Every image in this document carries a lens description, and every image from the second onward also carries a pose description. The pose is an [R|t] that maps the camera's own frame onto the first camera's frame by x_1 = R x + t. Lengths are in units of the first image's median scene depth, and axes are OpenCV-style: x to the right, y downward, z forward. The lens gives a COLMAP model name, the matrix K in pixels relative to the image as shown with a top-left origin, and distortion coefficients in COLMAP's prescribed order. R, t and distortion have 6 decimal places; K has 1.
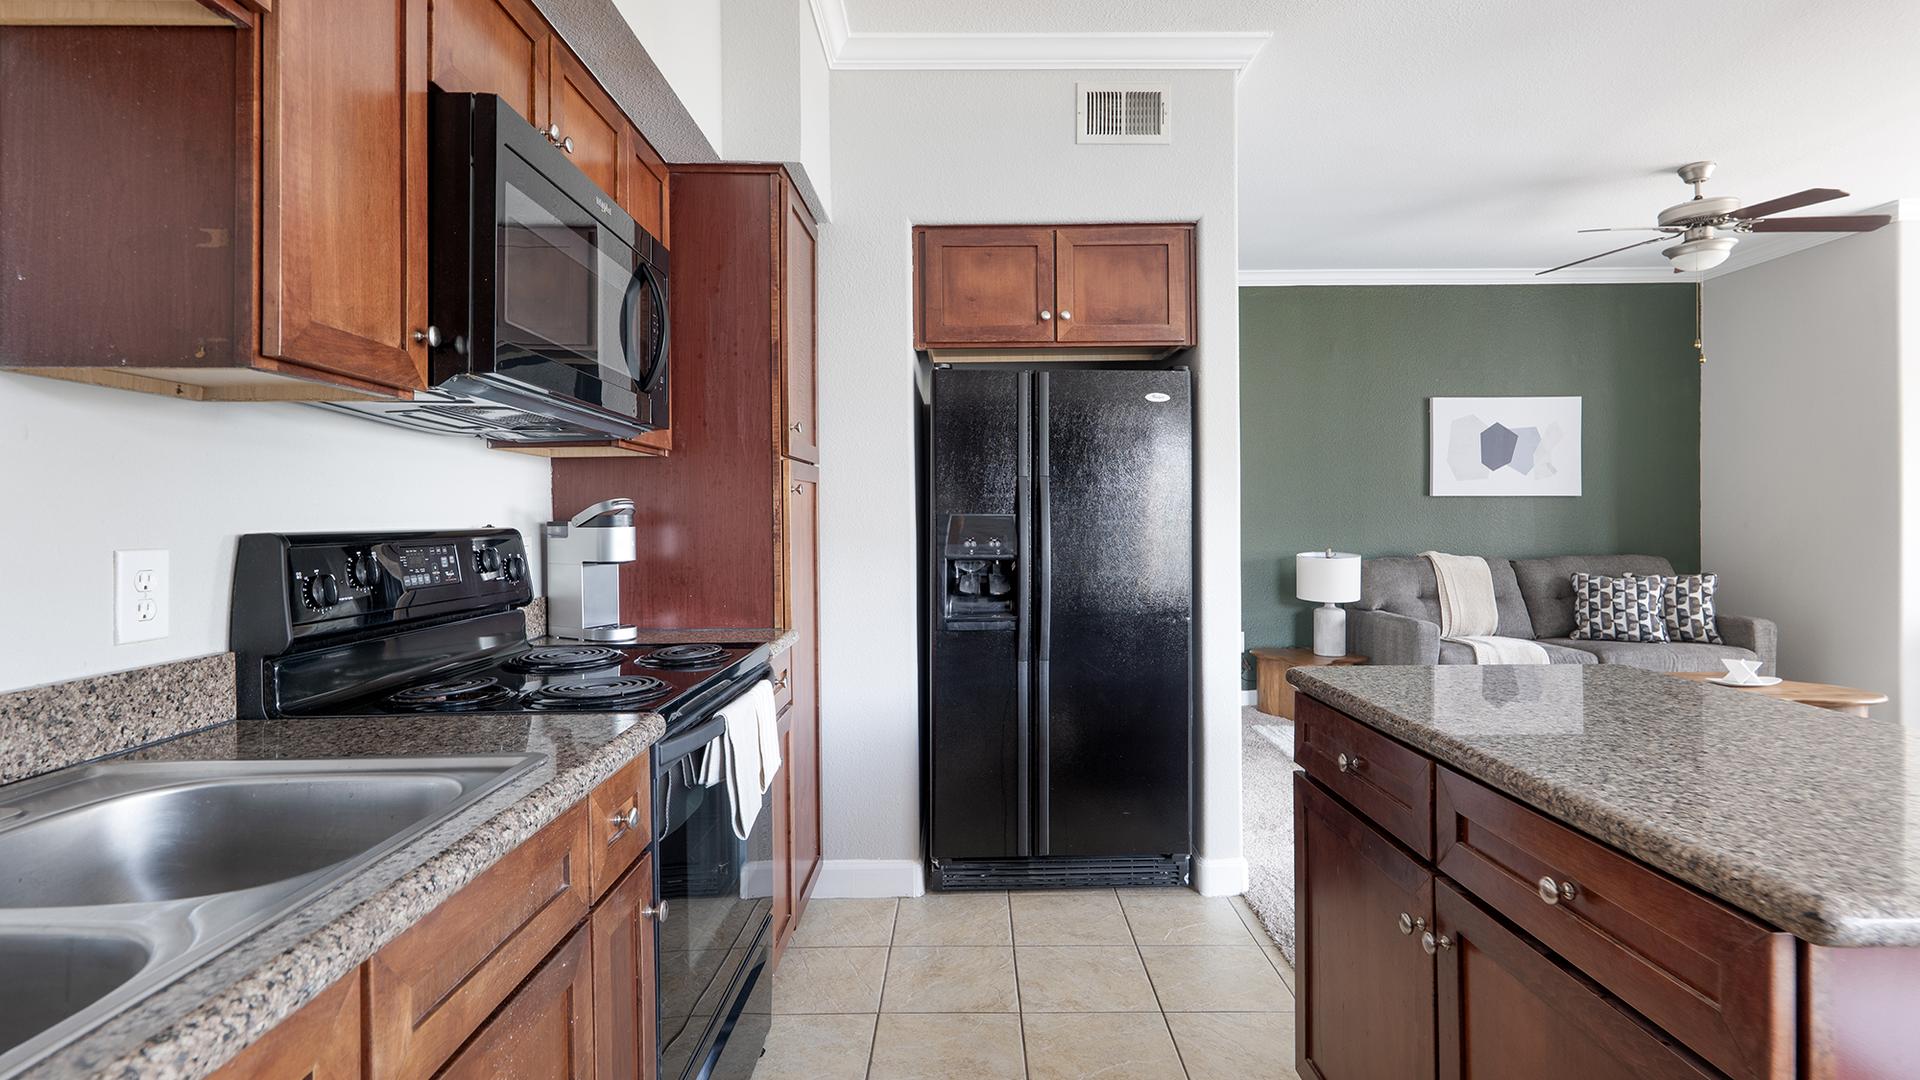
lens RADIAL K [[915.7, 0, 969.8], [0, 915.7, 516.4], [0, 0, 1]] dist [0.009000, 0.000174]
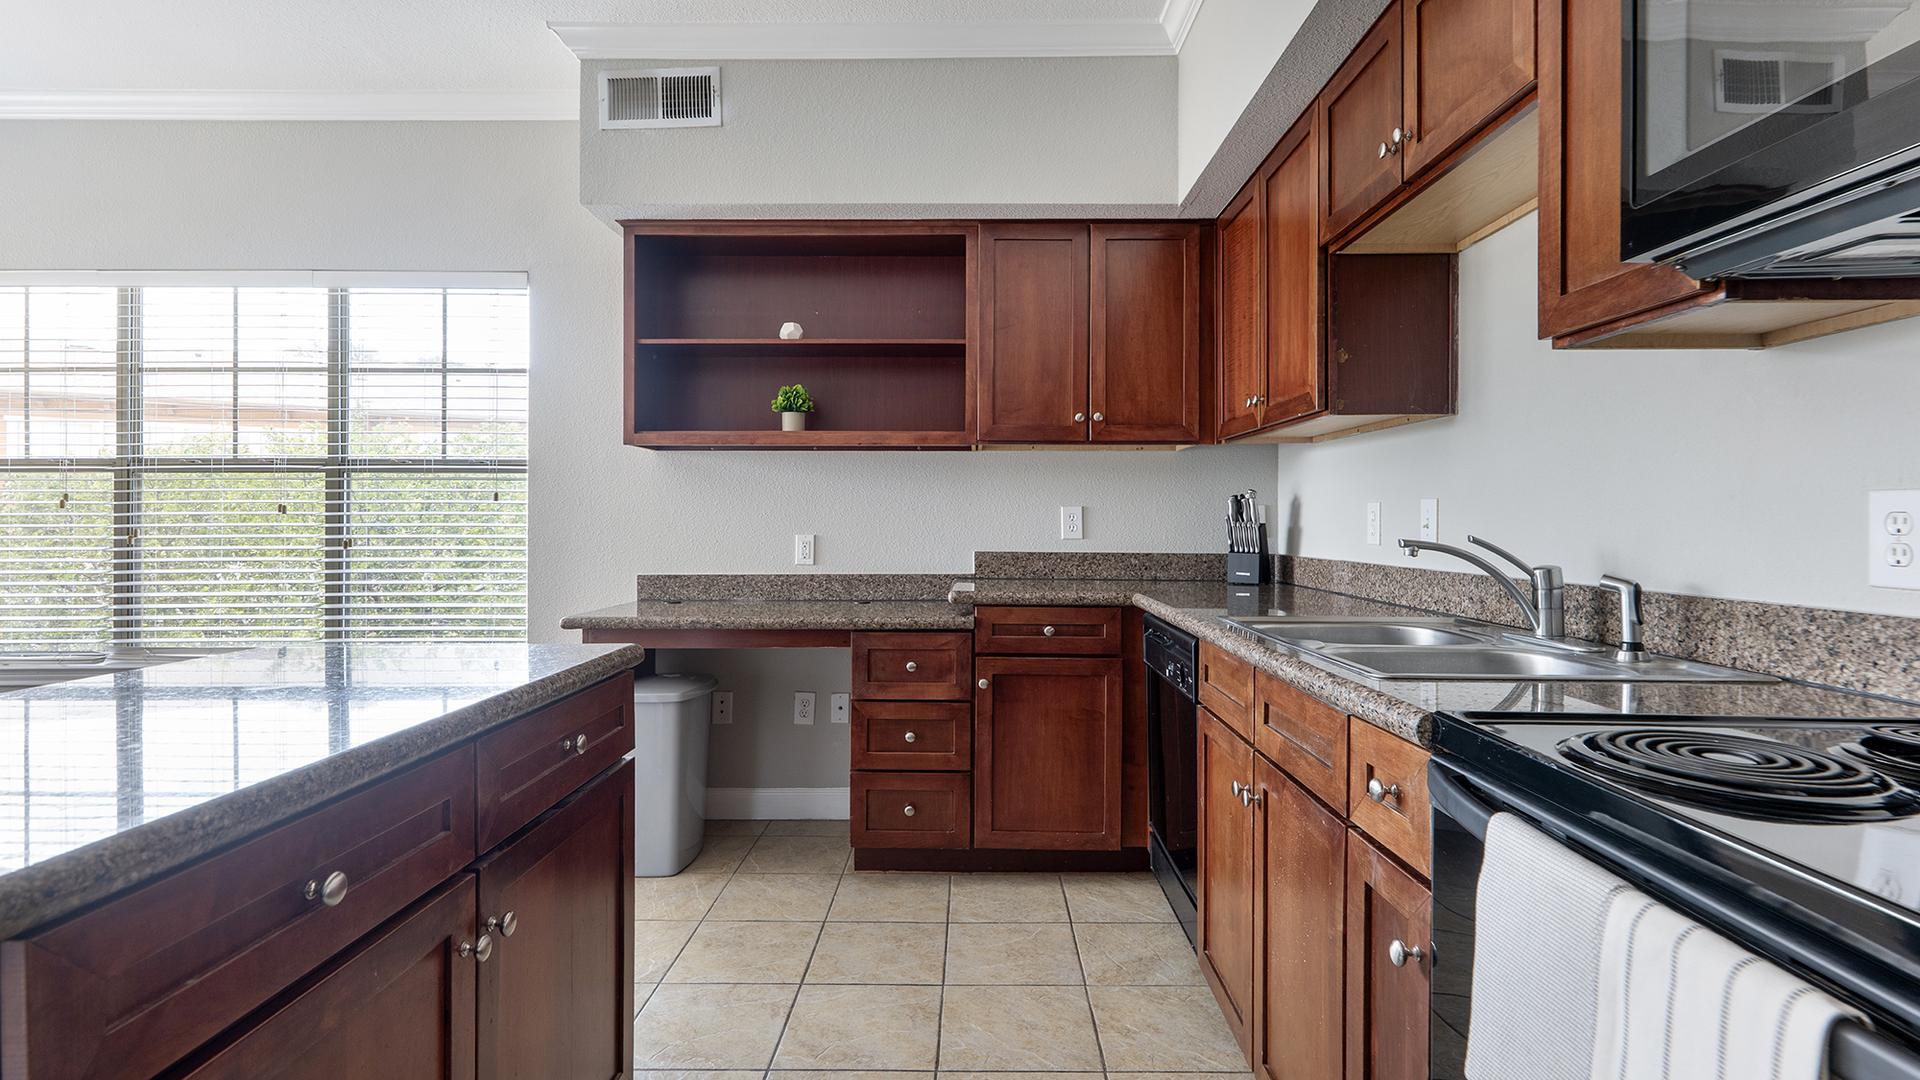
lens RADIAL K [[920.4, 0, 966.3], [0, 920.4, 519.1], [0, 0, 1]] dist [0.005453, 0.002067]
pose [[-0.999901, 0.006777, 0.012342, 0.010636], [0.006714, 0.999964, -0.005107, 0.027318], [-0.012377, -0.005024, -0.999911, 0.822440]]
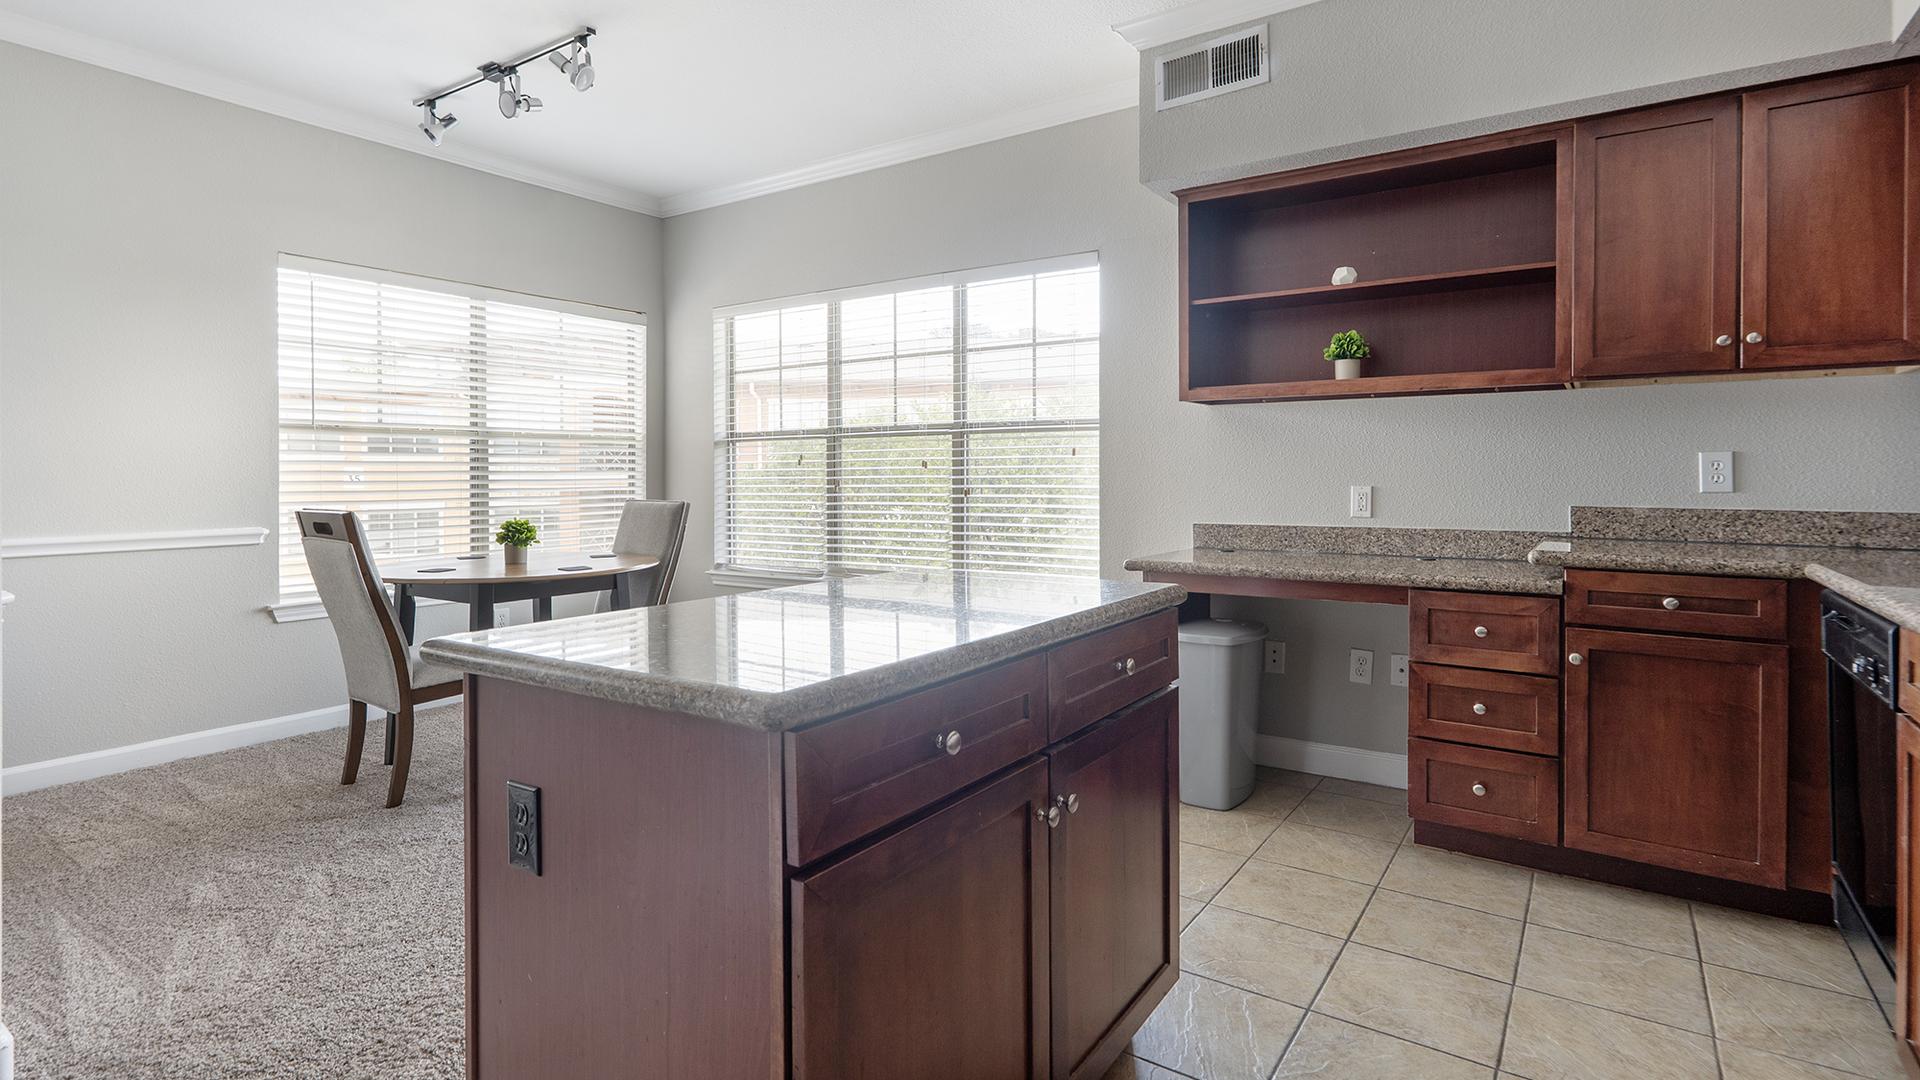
lens RADIAL K [[936.8, 0, 981.6], [0, 936.8, 479.2], [0, 0, 1]] dist [0.010283, 0.000269]
pose [[-0.830484, 0.007470, 0.556992, -0.023556], [0.009147, 0.999958, 0.000229, 0.027013], [-0.556967, 0.005285, -0.830518, 0.863097]]
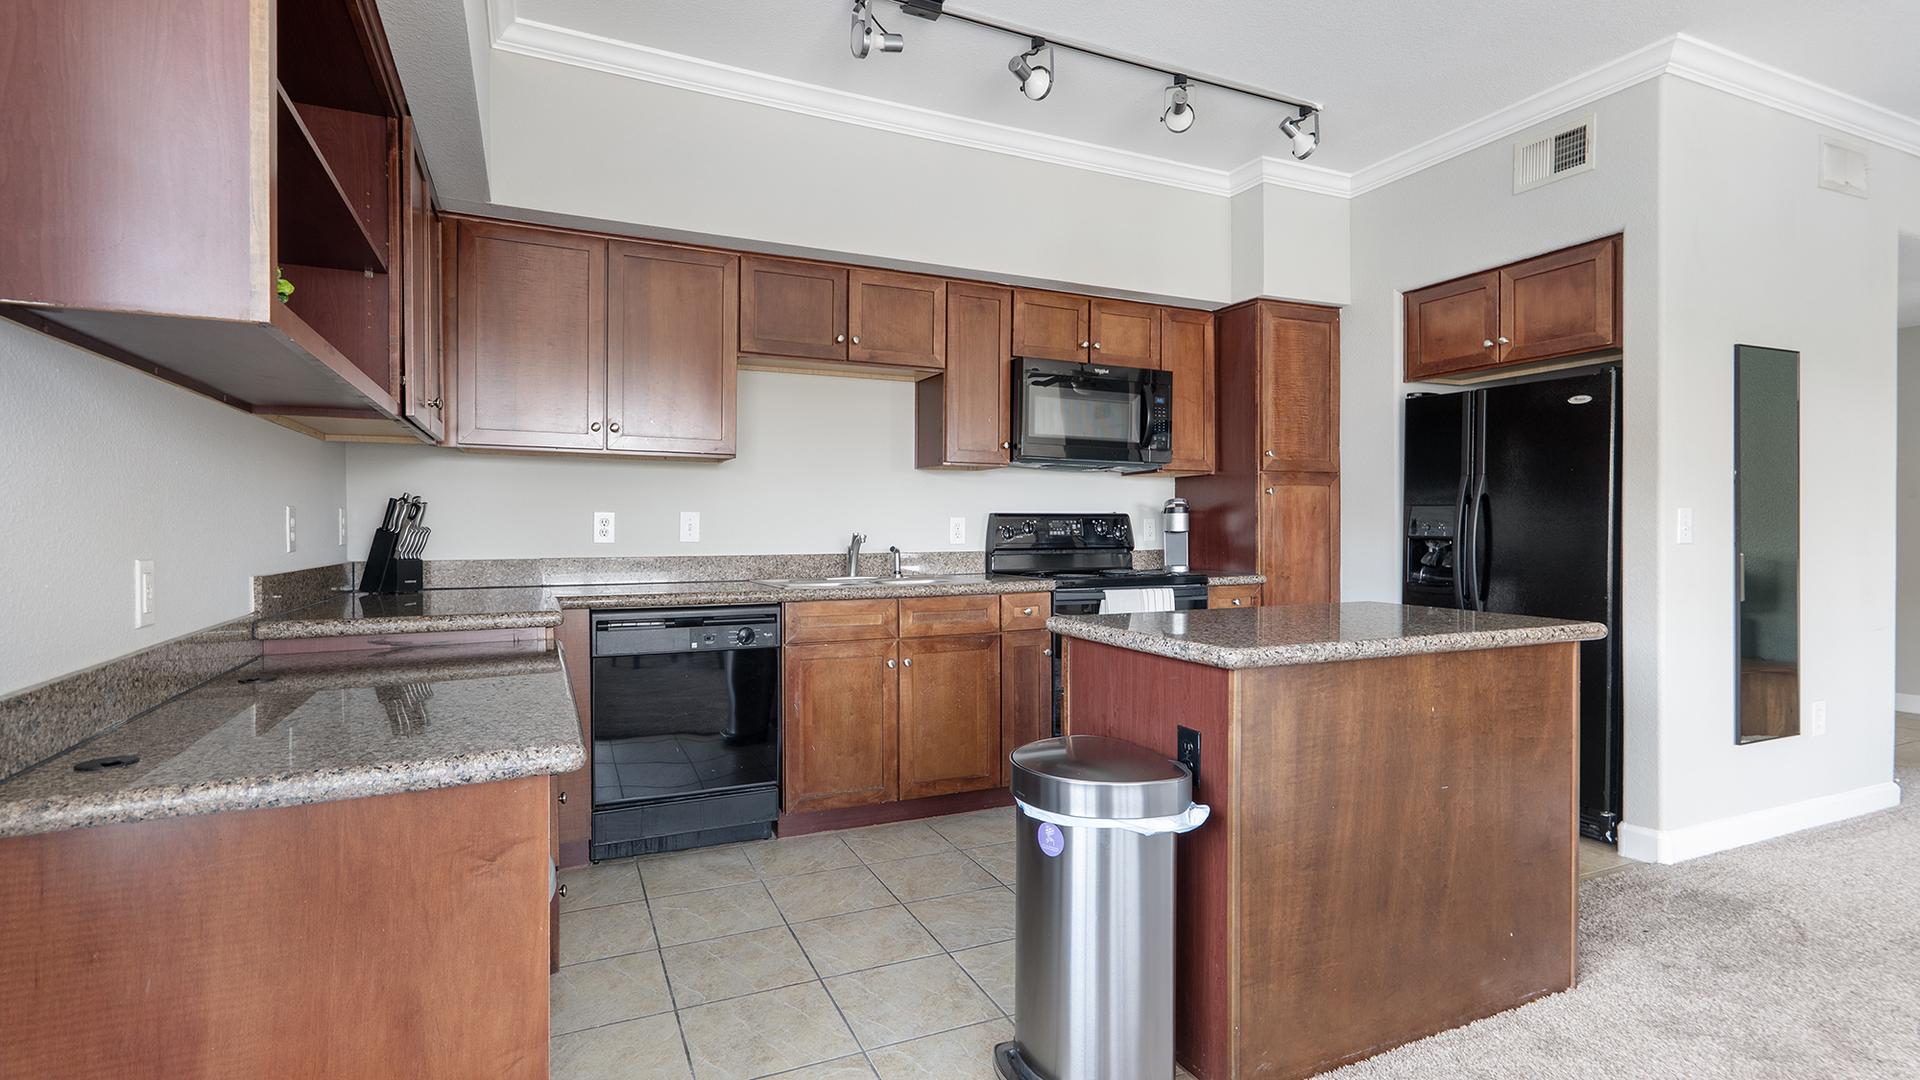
lens RADIAL K [[918.6, 0, 963.7], [0, 918.6, 530.0], [0, 0, 1]] dist [0.008493, 0.000665]
pose [[0.413667, 0.014373, -0.910315, 0.918335], [-0.001606, 0.999885, 0.015057, 0.013942], [0.910427, -0.004766, 0.413642, -0.154987]]
